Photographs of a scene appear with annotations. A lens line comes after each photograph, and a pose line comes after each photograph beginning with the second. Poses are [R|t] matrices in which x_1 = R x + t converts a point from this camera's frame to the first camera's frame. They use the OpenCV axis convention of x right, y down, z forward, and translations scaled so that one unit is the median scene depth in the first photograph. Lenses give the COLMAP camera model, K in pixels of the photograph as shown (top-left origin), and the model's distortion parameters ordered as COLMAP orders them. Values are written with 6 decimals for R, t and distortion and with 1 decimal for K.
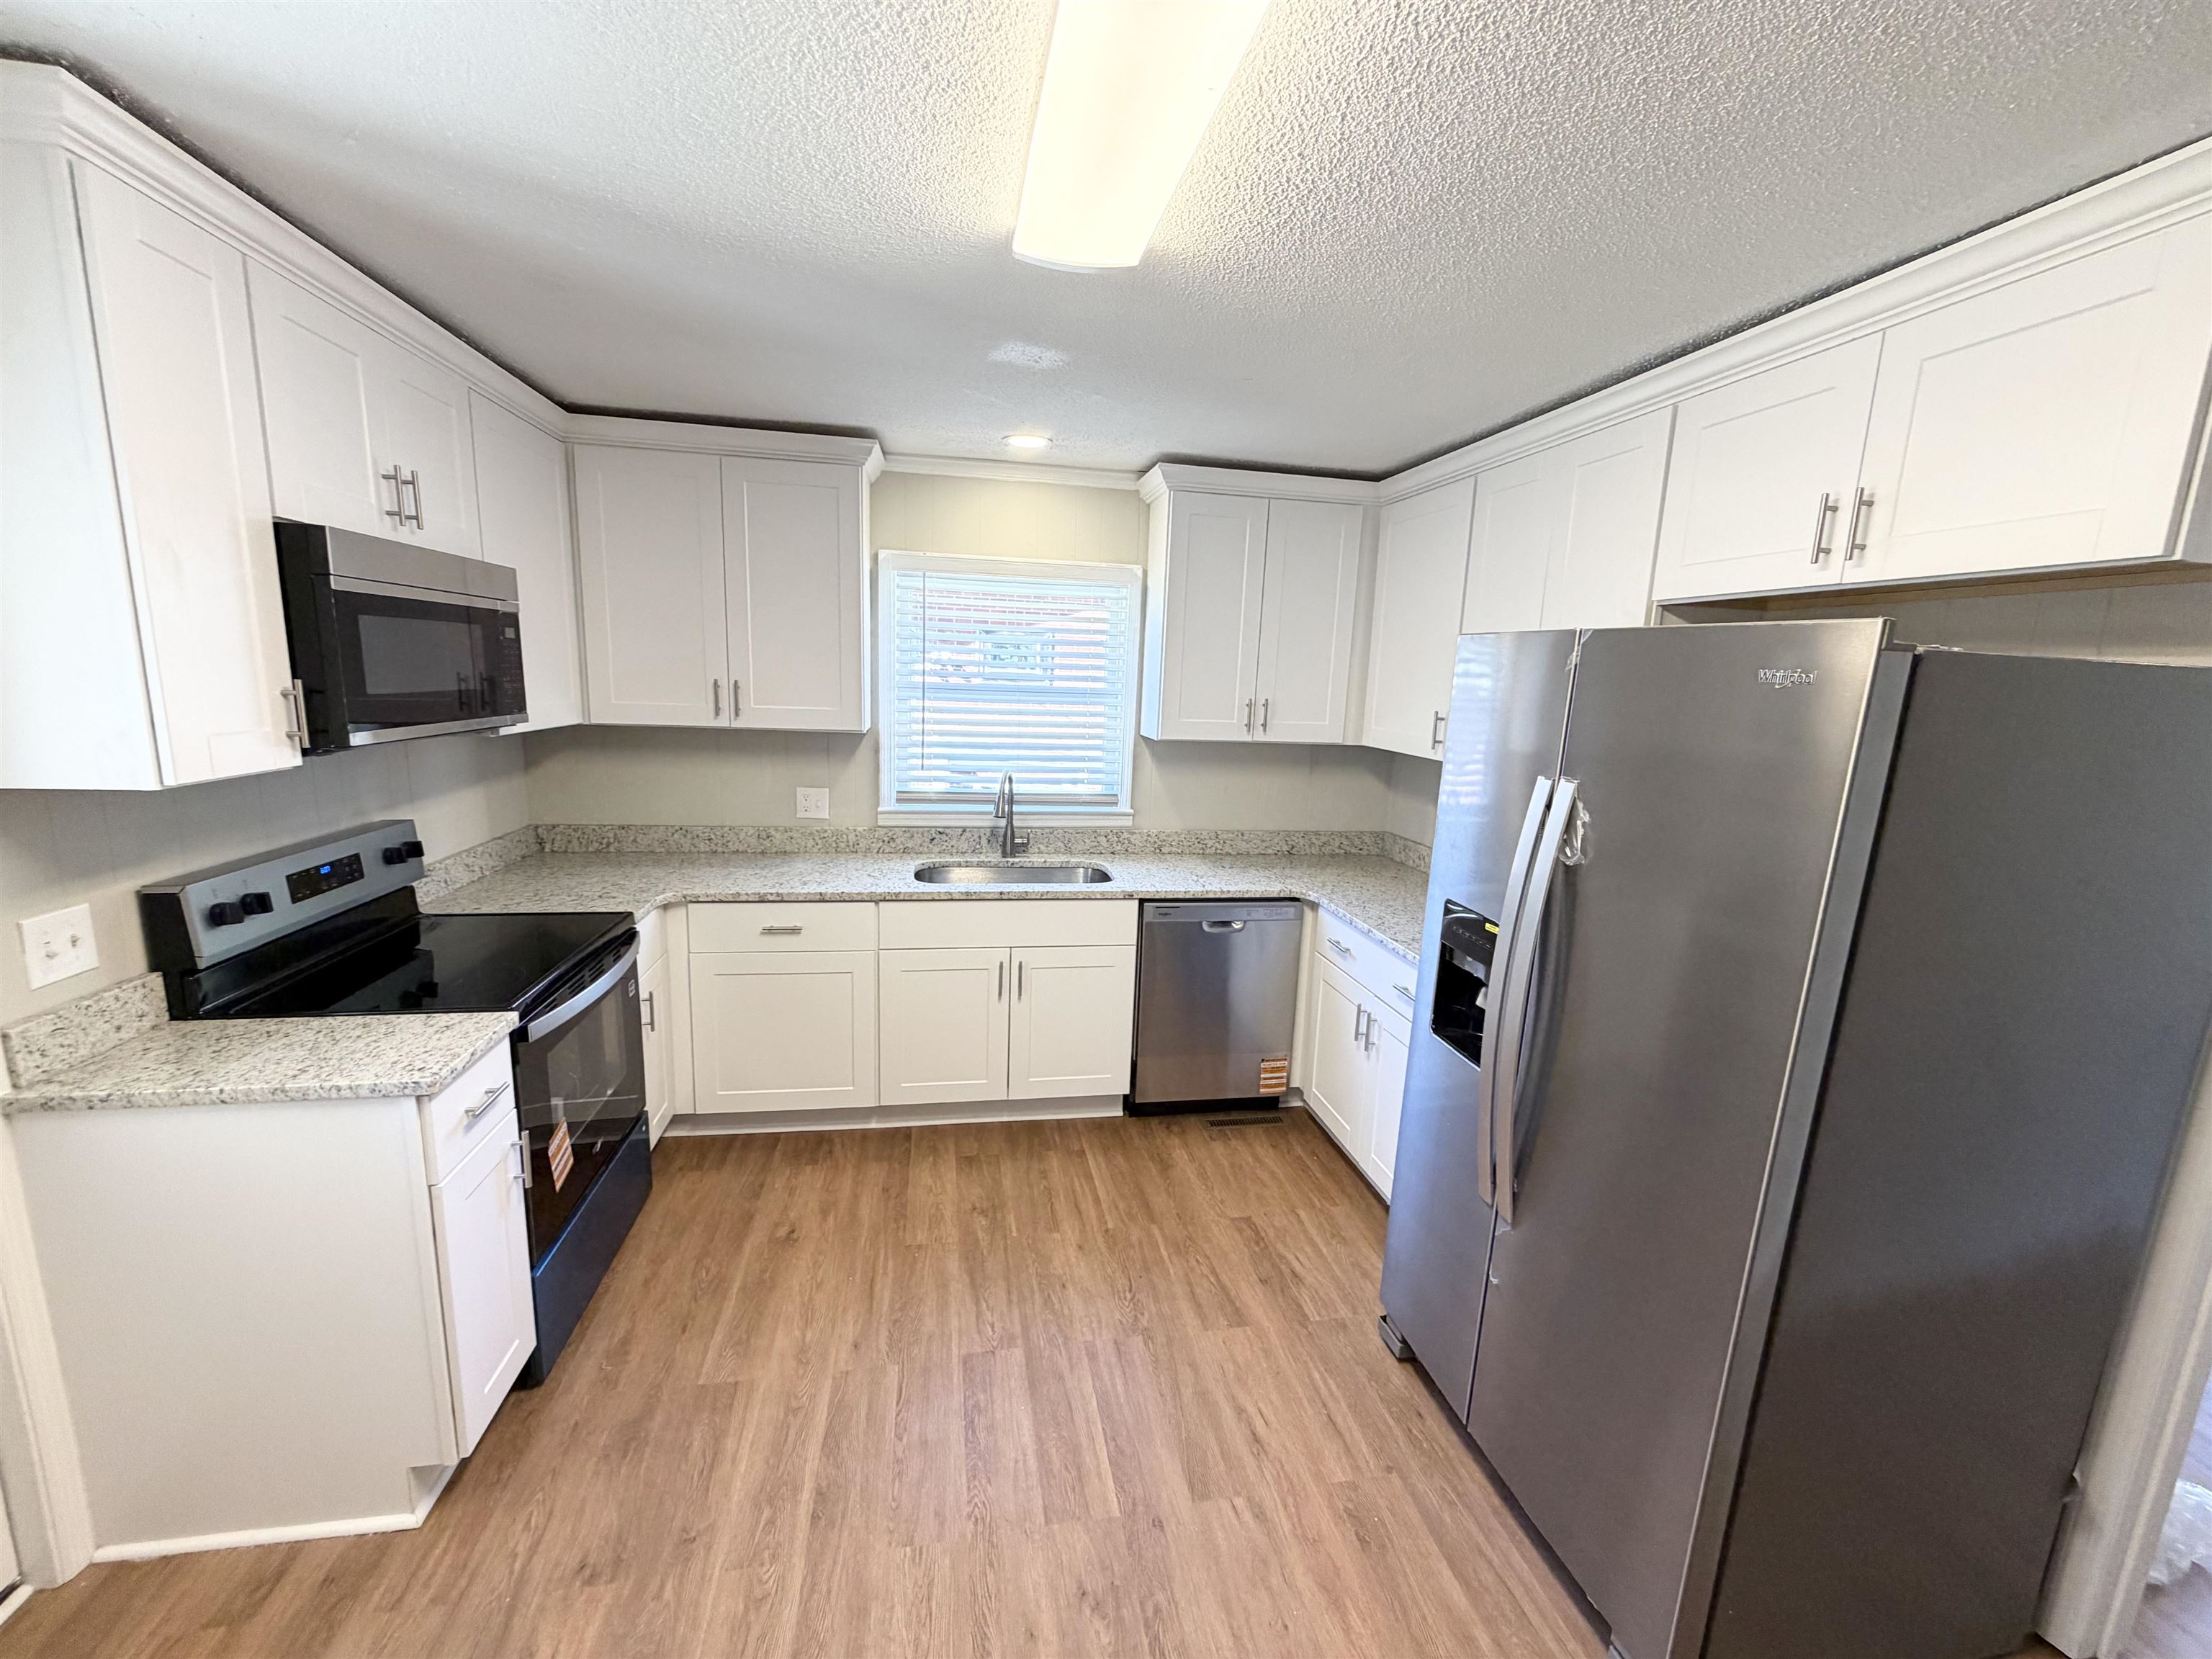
lens RADIAL K [[885.0, 0, 1103.1], [0, 885.0, 833.5], [0, 0, 1]] dist [0.001328, 0.000251]
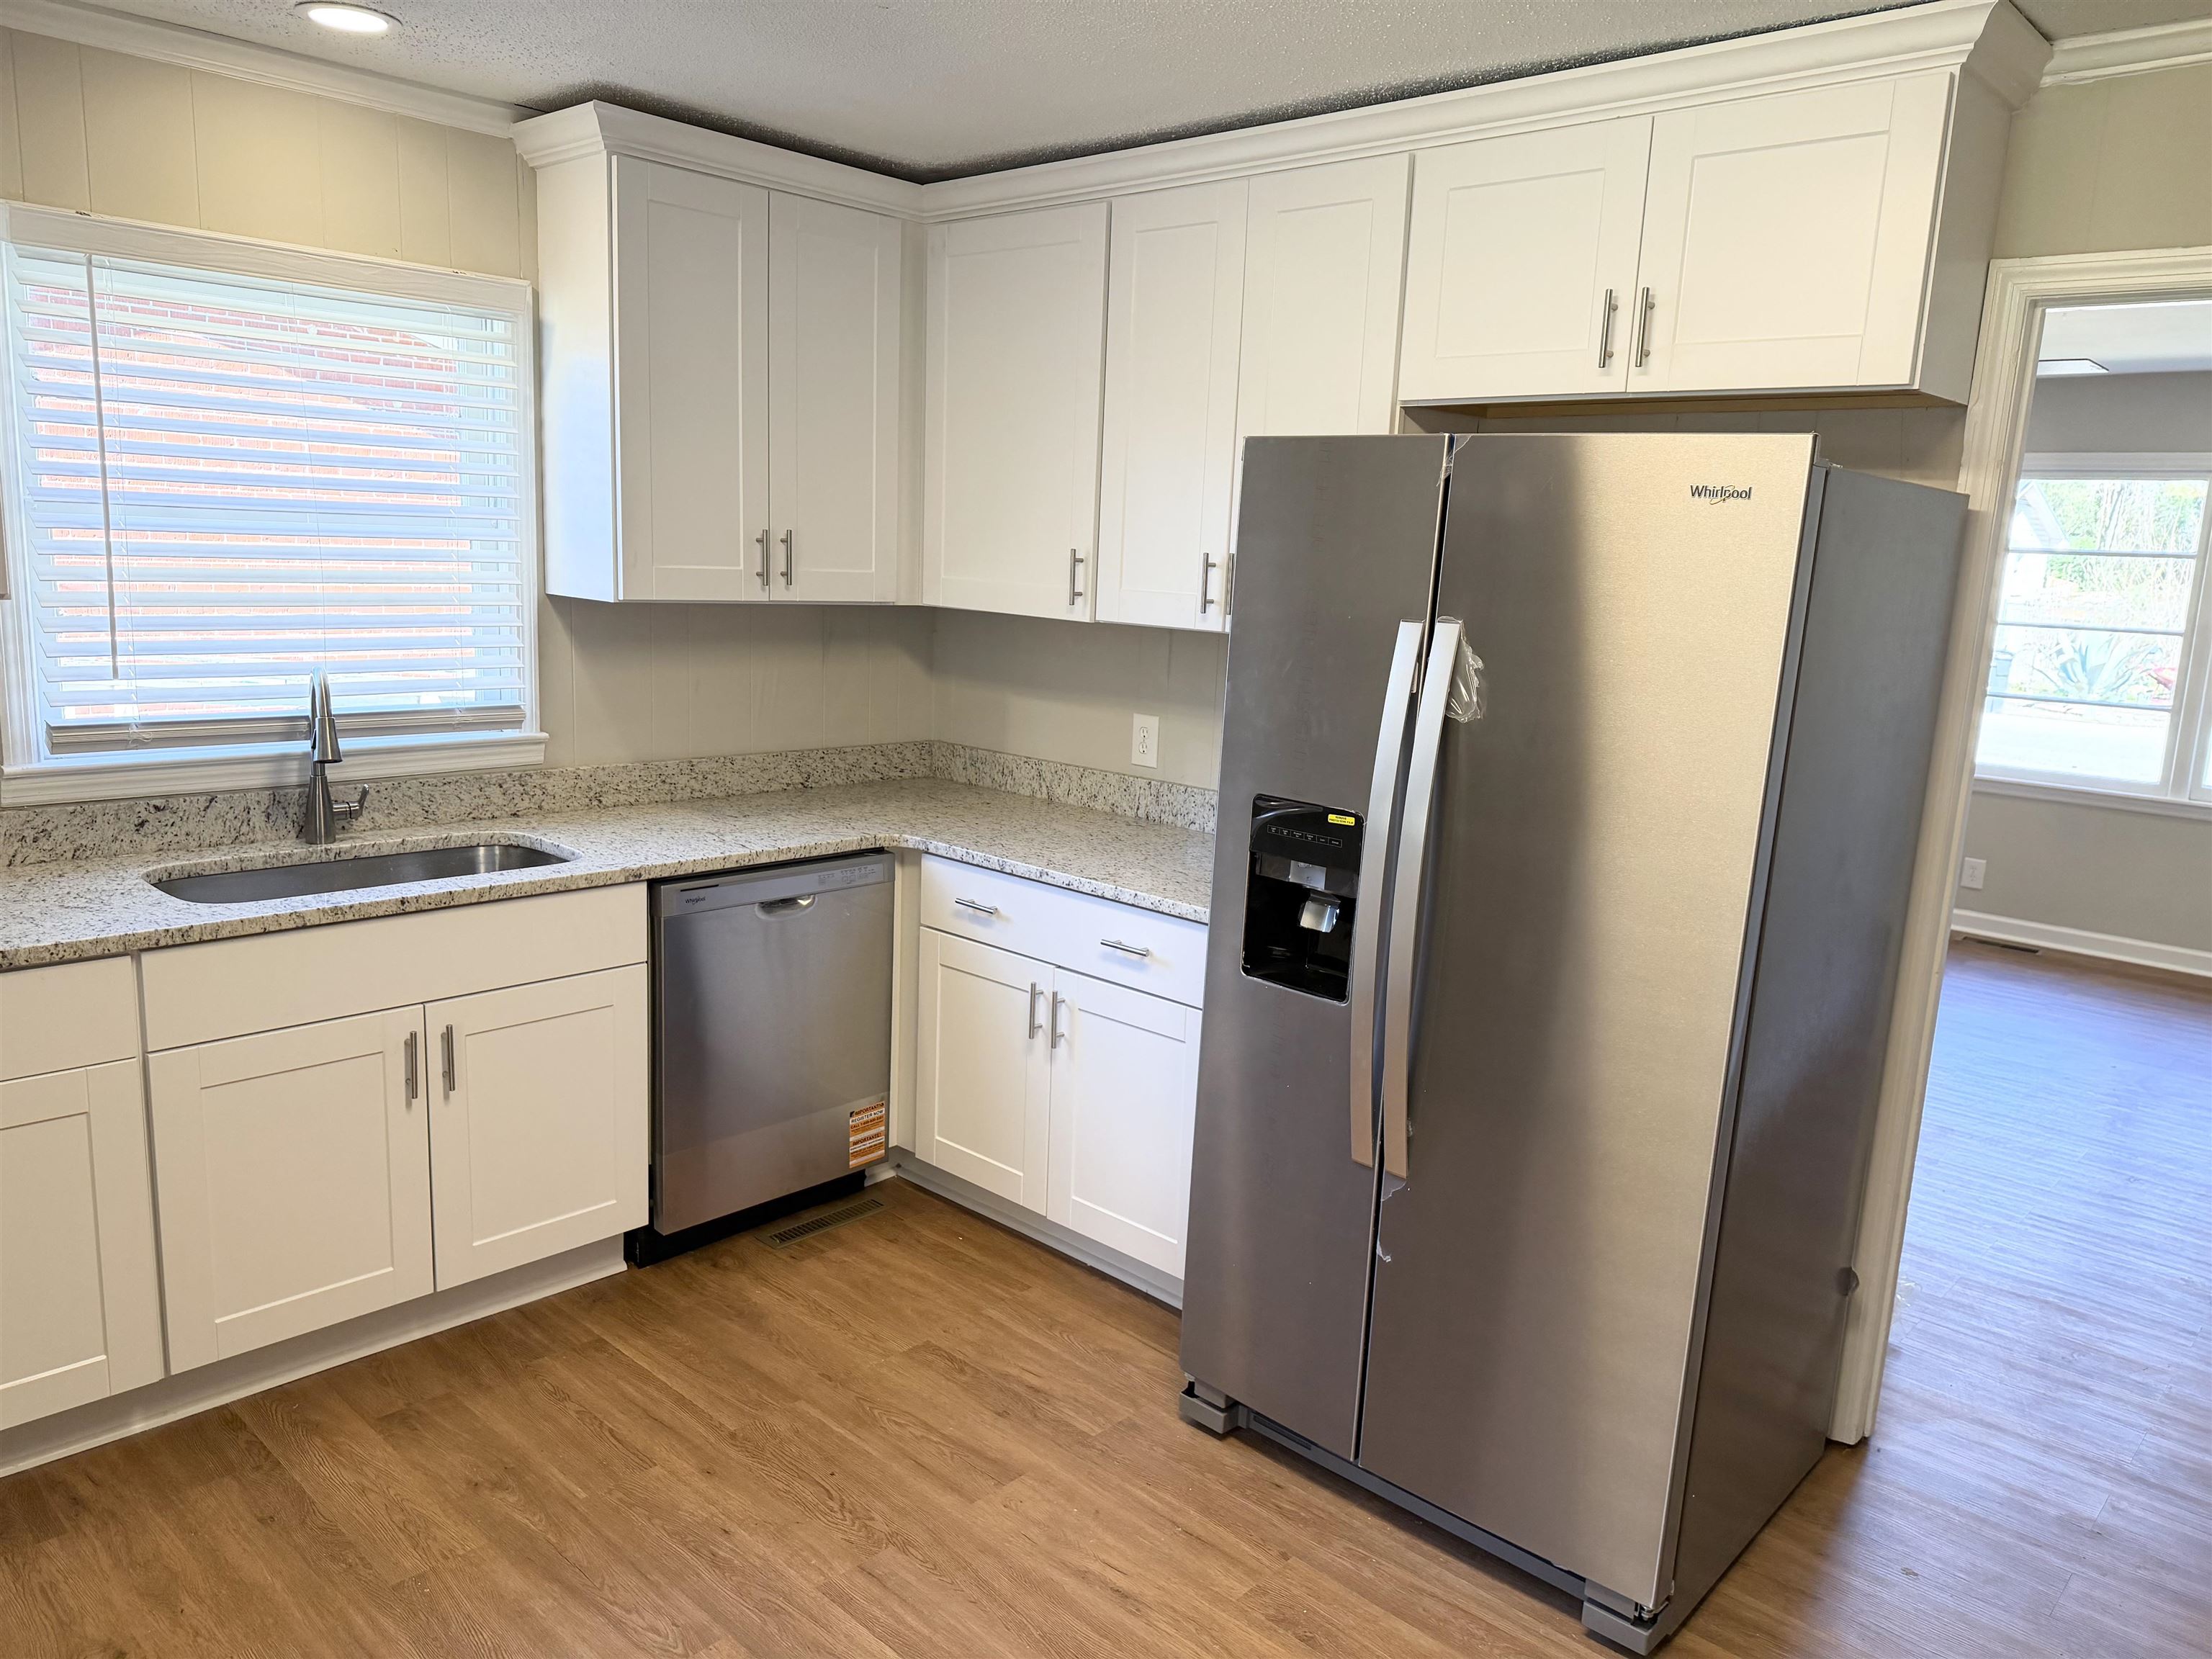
lens RADIAL K [[1565.0, 0, 1111.7], [0, 1565.0, 835.1], [0, 0, 1]] dist [0.080427, -0.094249]
pose [[0.803963, -0.113129, 0.583820, -0.359333], [0.093682, 0.993574, 0.063521, 0.009564], [-0.587254, 0.003625, 0.809395, -0.001075]]
